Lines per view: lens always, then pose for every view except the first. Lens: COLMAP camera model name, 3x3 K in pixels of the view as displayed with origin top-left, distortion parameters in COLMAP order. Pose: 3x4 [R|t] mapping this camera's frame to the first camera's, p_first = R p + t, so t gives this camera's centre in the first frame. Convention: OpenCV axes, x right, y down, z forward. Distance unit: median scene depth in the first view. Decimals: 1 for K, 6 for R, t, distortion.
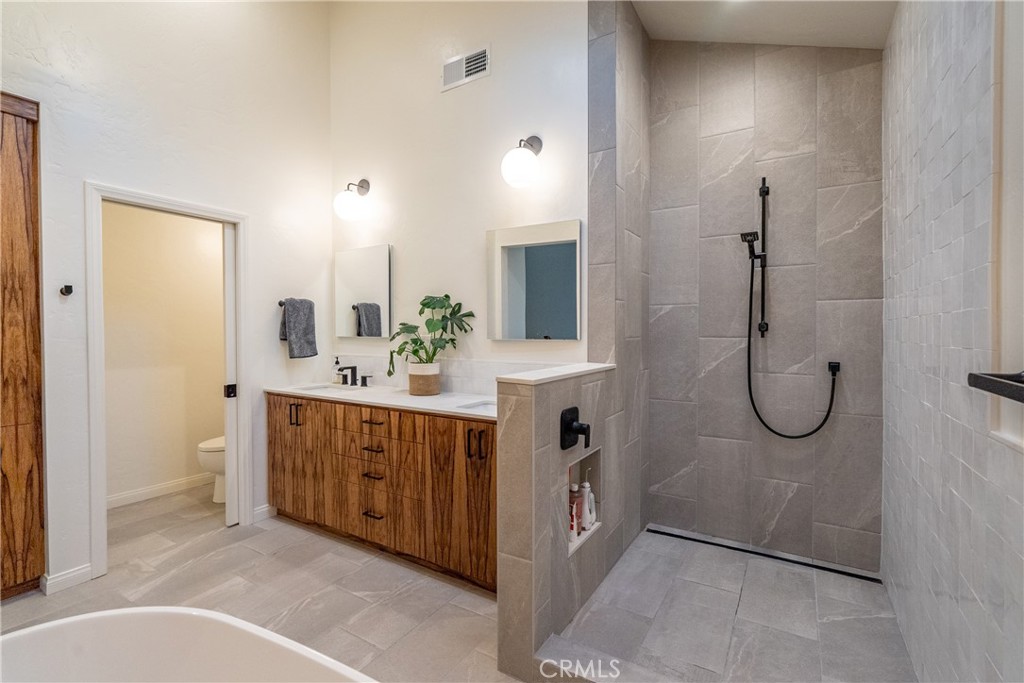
lens RADIAL K [[475.9, 0, 512.0], [0, 475.9, 341.5], [0, 0, 1]] dist [0.002945, 0.000106]
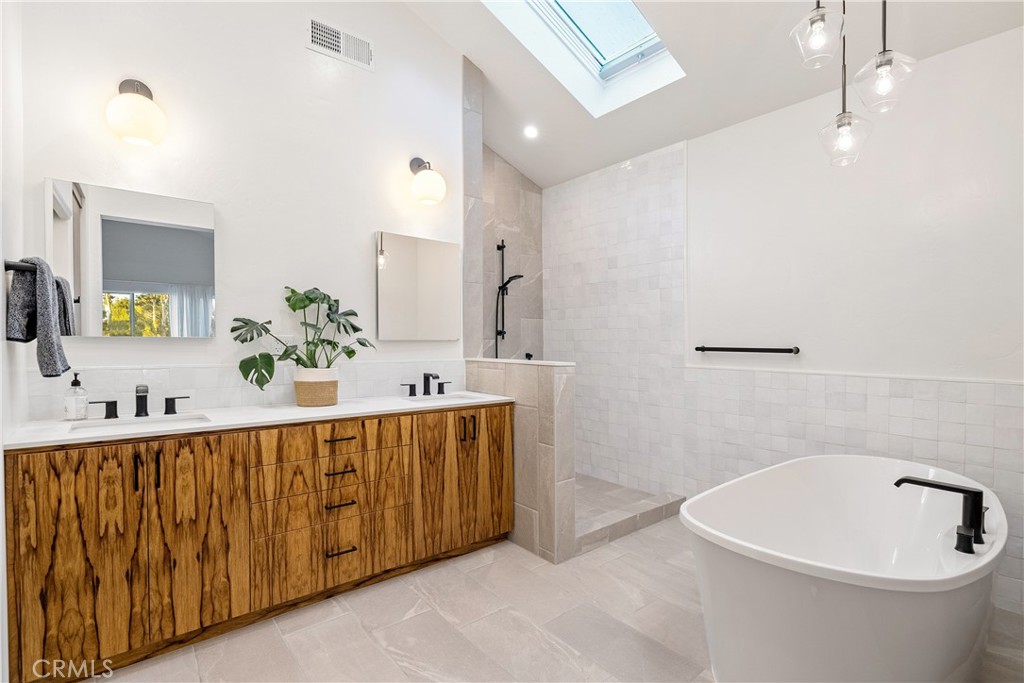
lens RADIAL K [[475.9, 0, 512.0], [0, 475.9, 341.5], [0, 0, 1]] dist [0.002945, 0.000106]
pose [[0.314187, -0.002743, 0.949357, -1.015958], [0.012776, 0.999917, -0.001339, 0.005551], [-0.949275, 0.012550, 0.314196, 0.469969]]
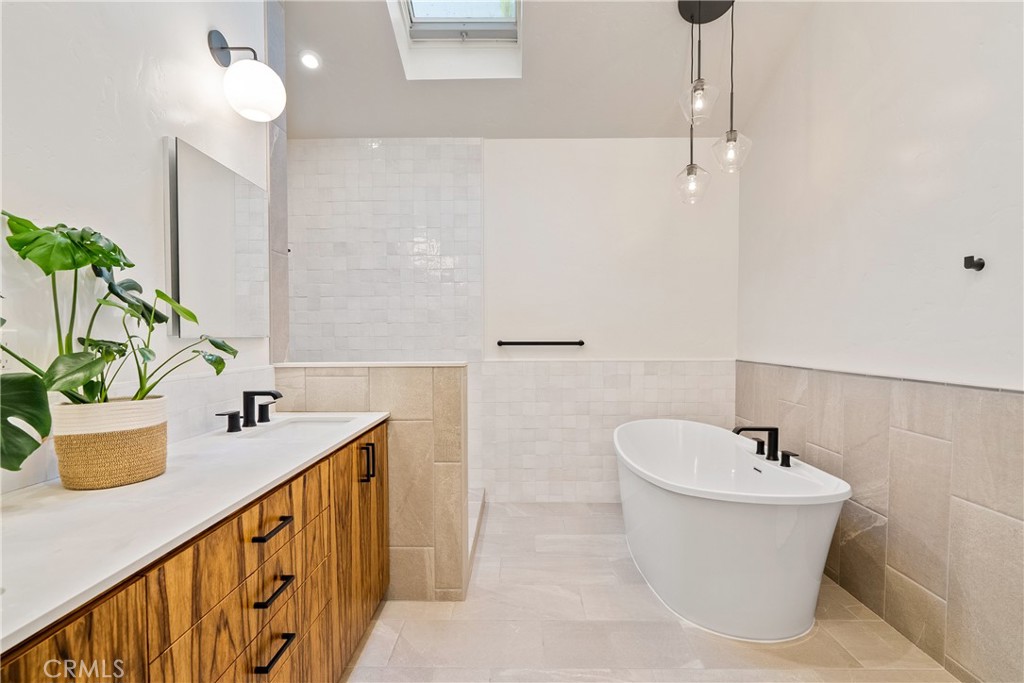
lens RADIAL K [[475.9, 0, 512.0], [0, 475.9, 341.5], [0, 0, 1]] dist [0.002945, 0.000106]
pose [[-0.518626, -0.011371, 0.854925, -0.799269], [0.017662, 0.999556, 0.024009, -0.006879], [-0.854819, 0.027552, -0.518195, 1.068343]]
